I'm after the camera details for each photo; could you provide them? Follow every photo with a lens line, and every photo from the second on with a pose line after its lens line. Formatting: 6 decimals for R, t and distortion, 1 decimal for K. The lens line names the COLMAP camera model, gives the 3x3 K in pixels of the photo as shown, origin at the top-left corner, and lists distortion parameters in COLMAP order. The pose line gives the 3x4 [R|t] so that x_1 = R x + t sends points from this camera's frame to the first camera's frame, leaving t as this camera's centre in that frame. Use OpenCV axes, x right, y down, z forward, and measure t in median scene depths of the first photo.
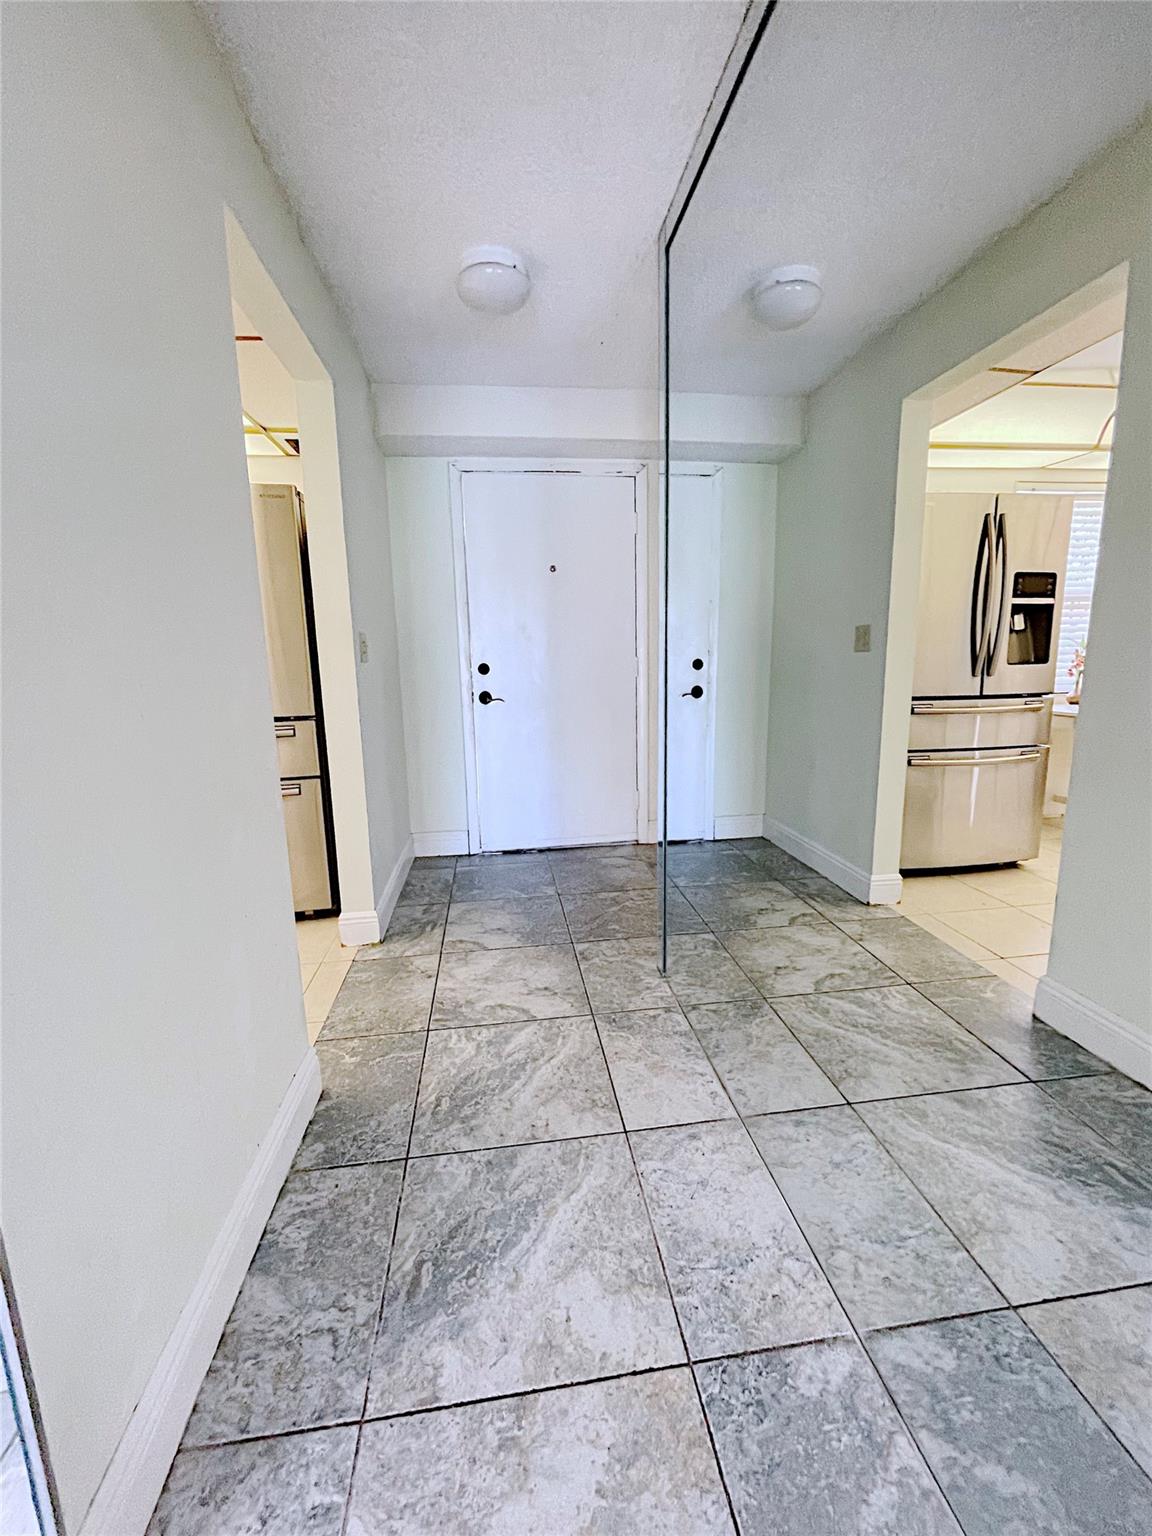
lens RADIAL K [[628.8, 0, 580.7], [0, 628.8, 767.1], [0, 0, 1]] dist [-0.004133, 0.003483]
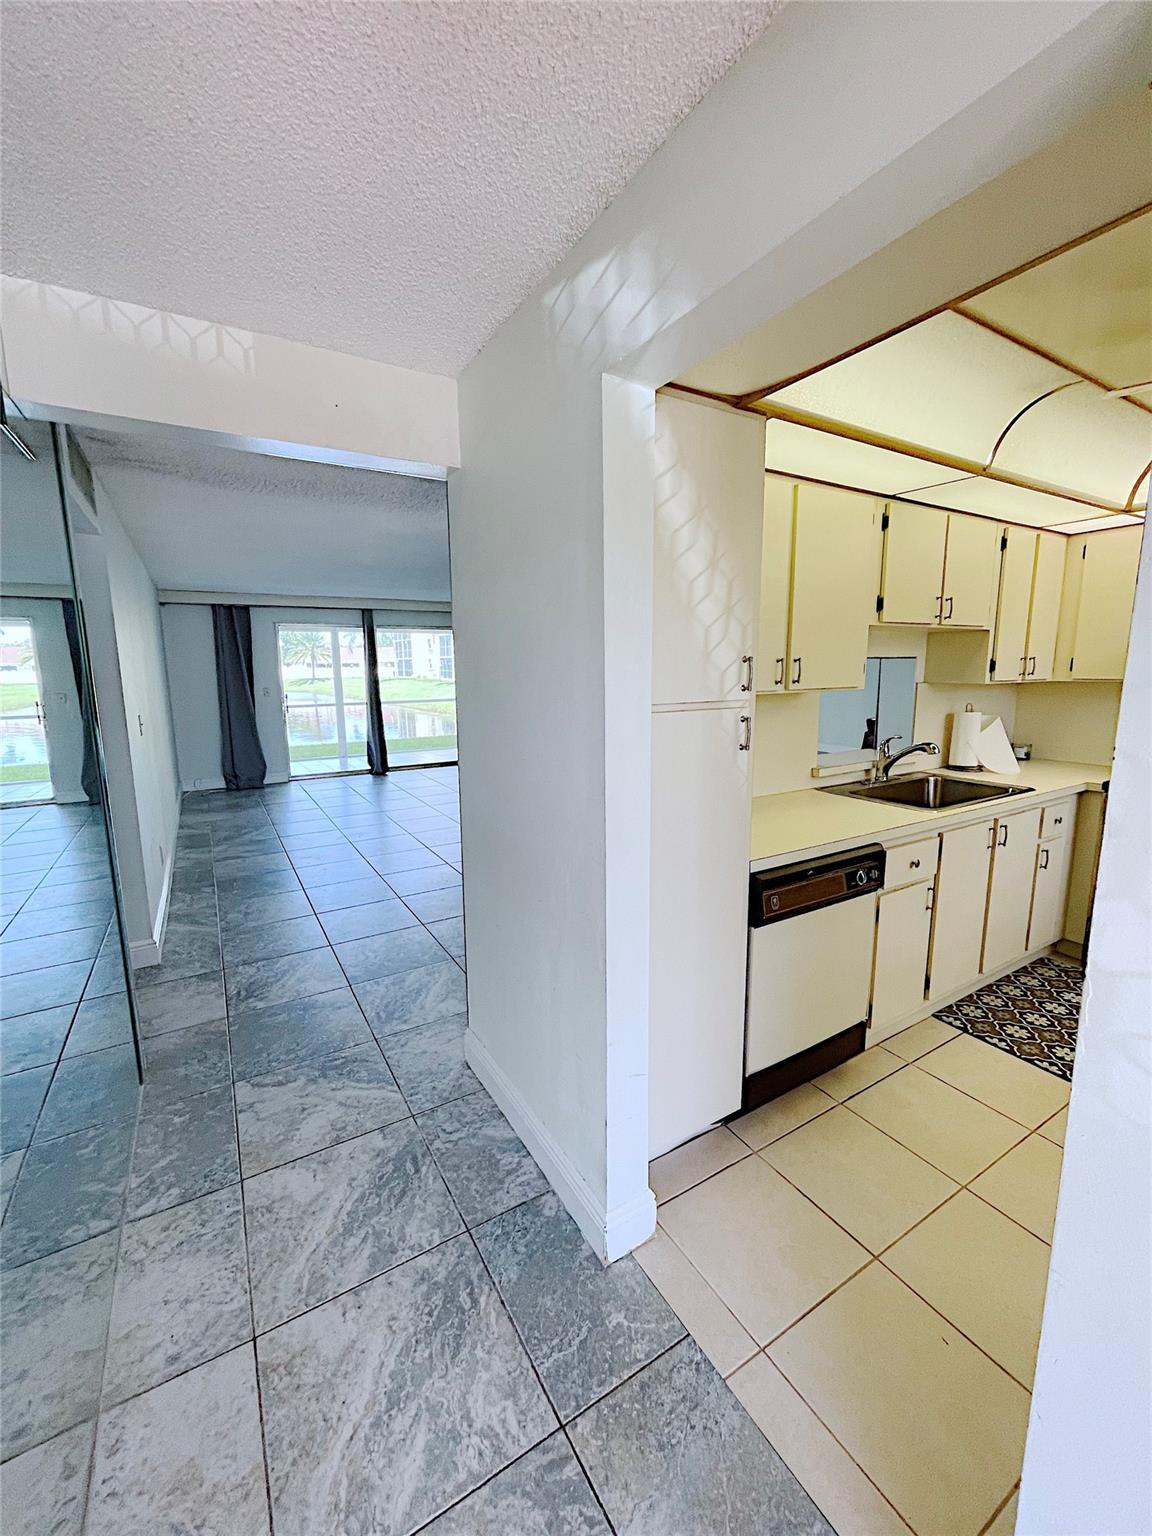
lens RADIAL K [[623.5, 0, 581.1], [0, 623.5, 767.5], [0, 0, 1]] dist [-0.002278, 0.001090]
pose [[-0.917538, 0.090991, -0.387098, -0.109580], [-0.045600, 0.942970, 0.329739, -0.646392], [0.395026, 0.320200, -0.861061, 2.003895]]
